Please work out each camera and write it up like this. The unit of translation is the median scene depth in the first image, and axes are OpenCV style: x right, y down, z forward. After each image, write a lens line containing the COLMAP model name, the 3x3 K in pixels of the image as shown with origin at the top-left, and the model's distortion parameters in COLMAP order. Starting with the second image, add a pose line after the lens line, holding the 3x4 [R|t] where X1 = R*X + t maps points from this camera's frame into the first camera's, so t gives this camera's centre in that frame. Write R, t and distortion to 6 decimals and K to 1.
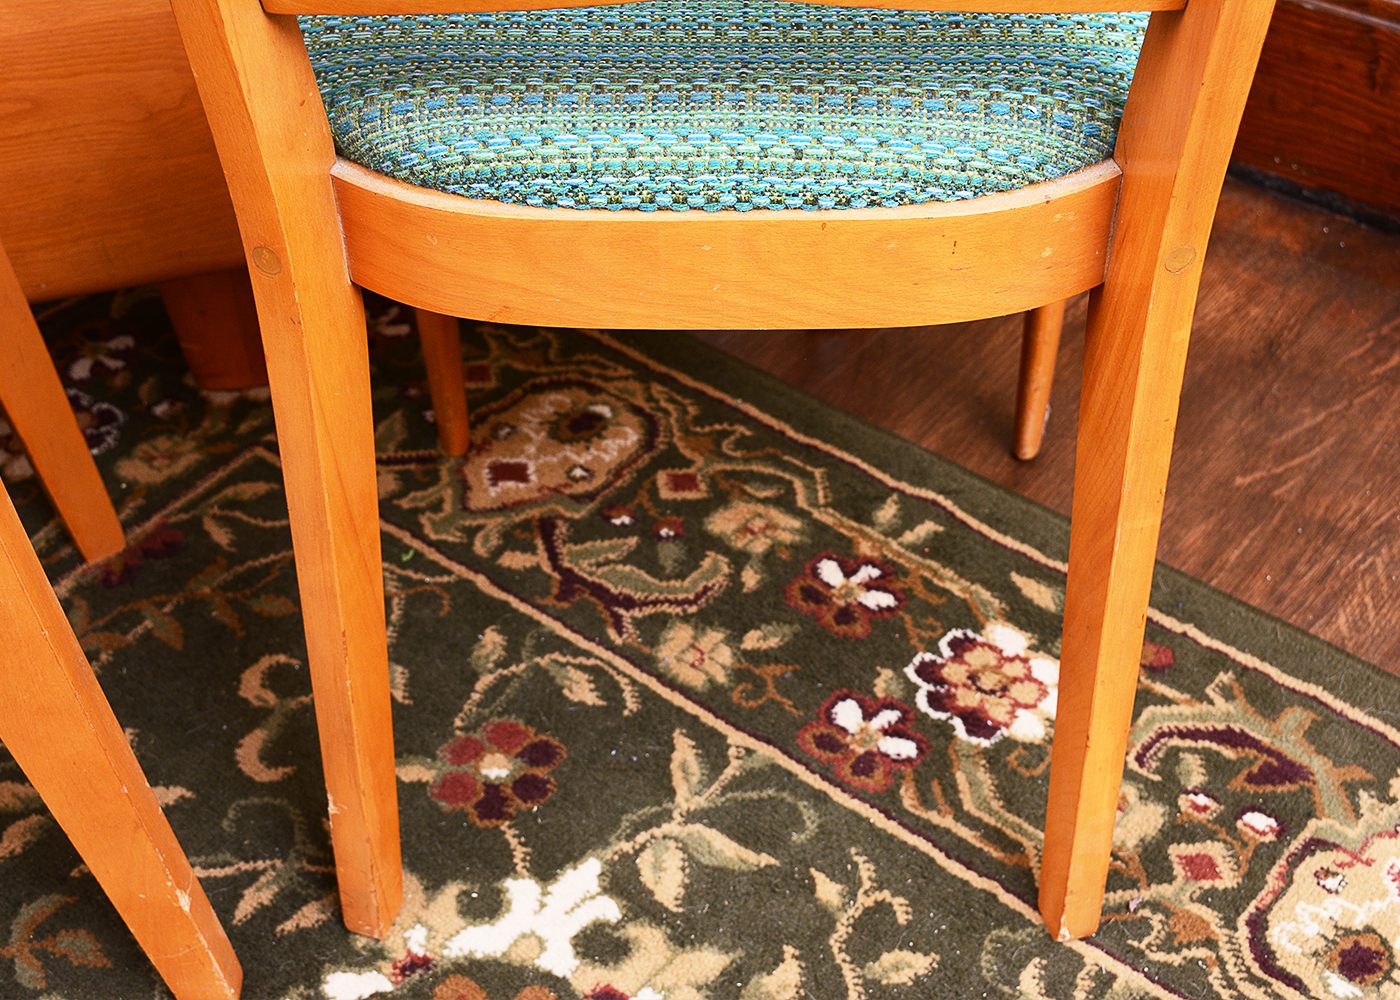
lens RADIAL K [[2035.9, 0, 701.9], [0, 2035.9, 498.0], [0, 0, 1]] dist [-0.018688, 0.000000]
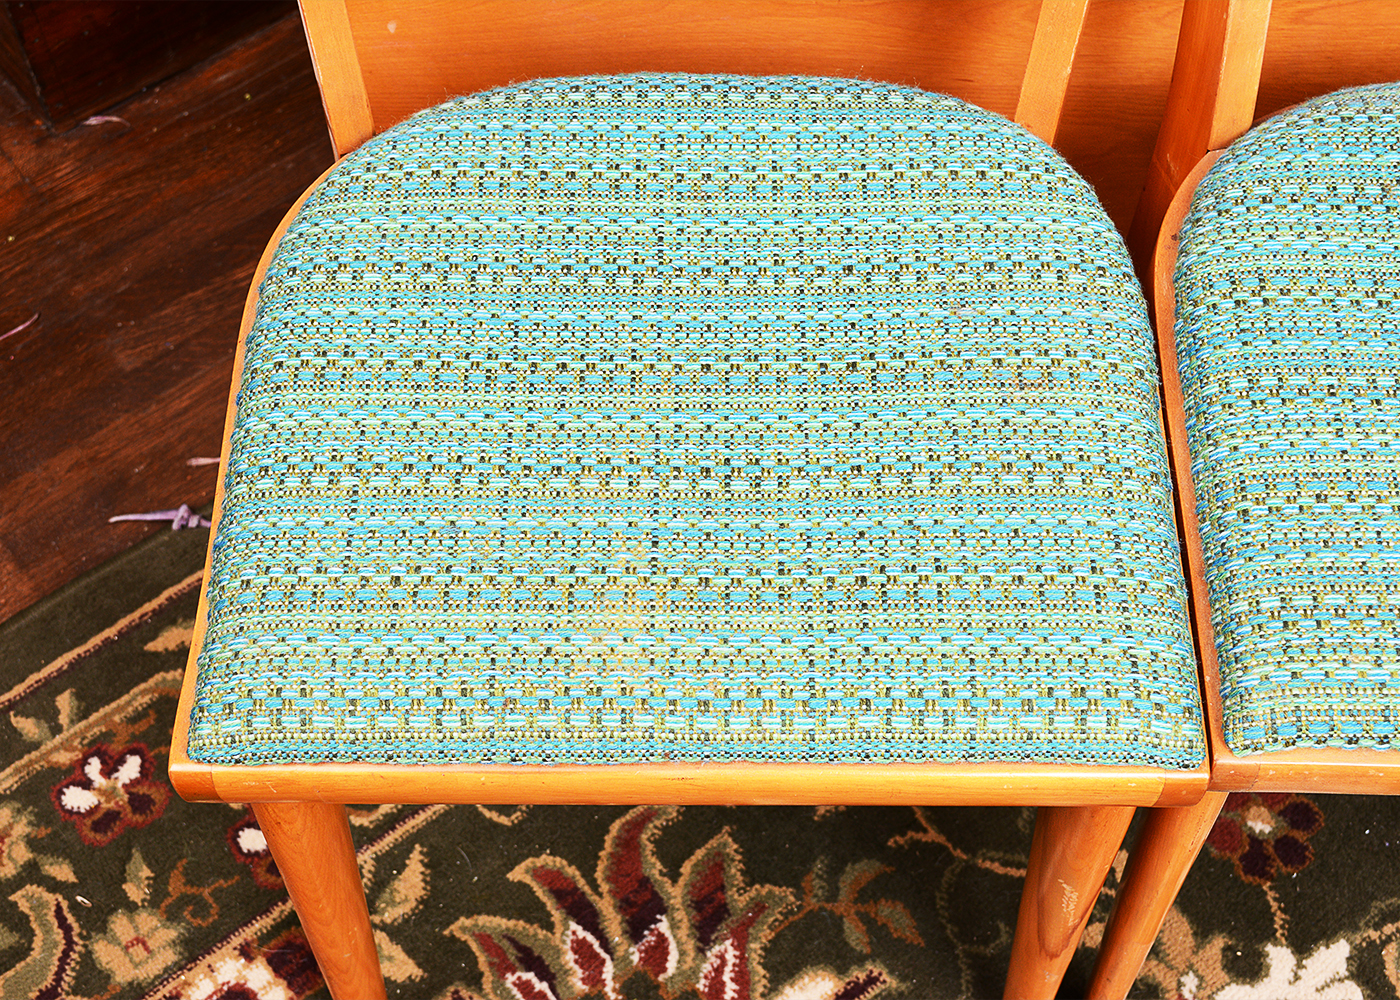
lens RADIAL K [[2035.9, 0, 701.1], [0, 2035.9, 500.3], [0, 0, 1]] dist [-0.018688, 0.000000]
pose [[0.970048, 0.220767, -0.101336, -0.313626], [-0.182057, 0.936920, 0.298388, -0.299266], [0.160818, -0.271001, 0.949050, -0.059192]]
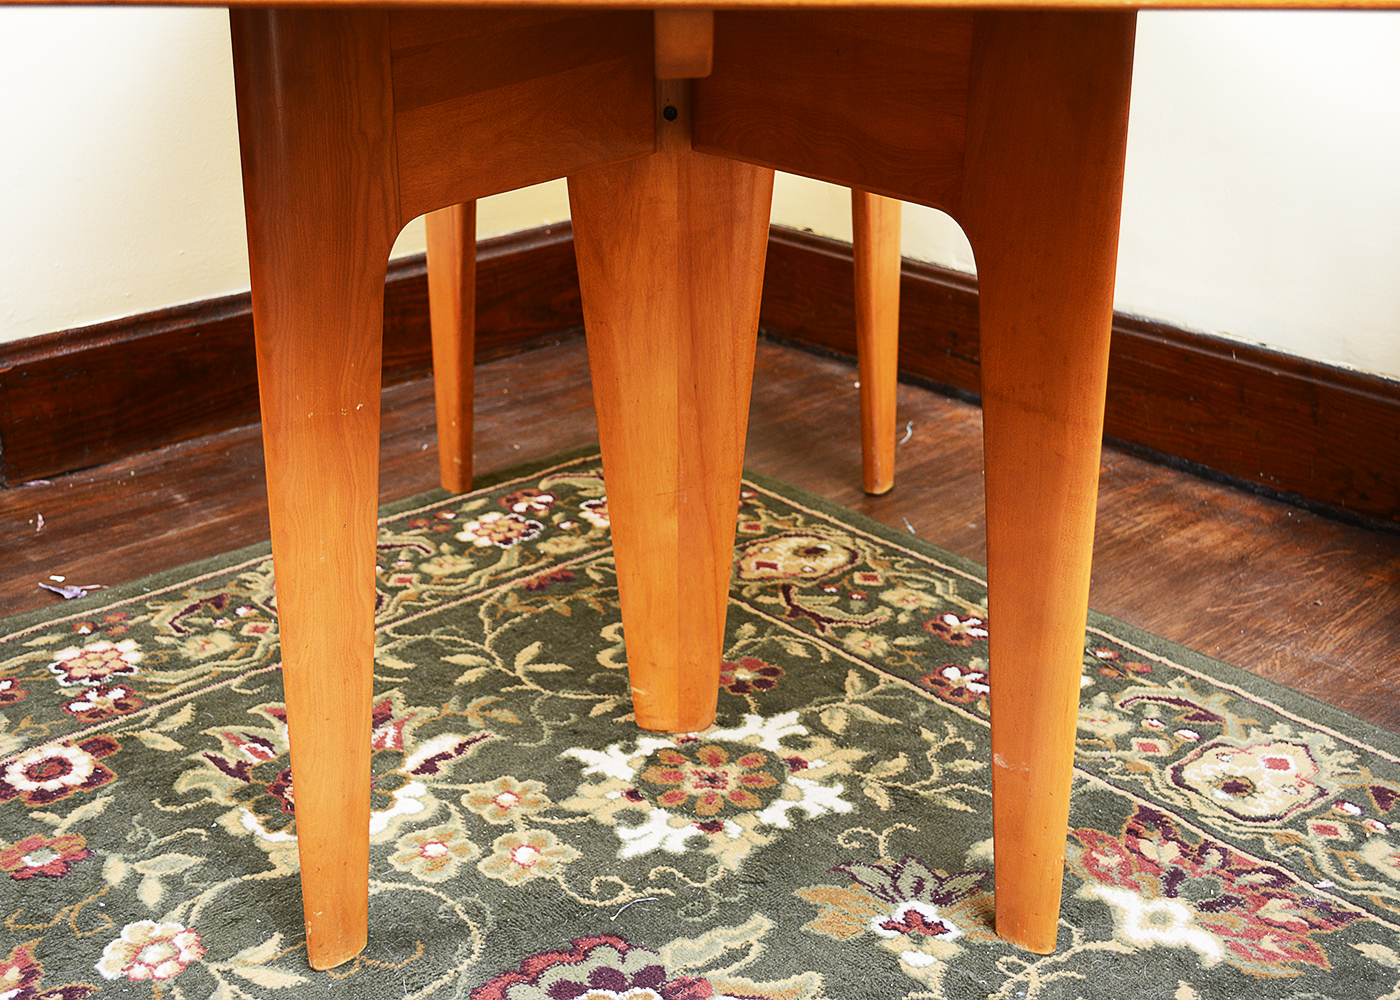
lens RADIAL K [[1797.2, 0, 702.4], [0, 1797.2, 539.3], [0, 0, 1]] dist [-0.038277, 0.000000]
pose [[0.986838, 0.090317, -0.134138, 0.056239], [-0.127180, 0.945790, -0.298841, 0.467753], [0.099876, 0.311968, 0.944829, -0.465737]]
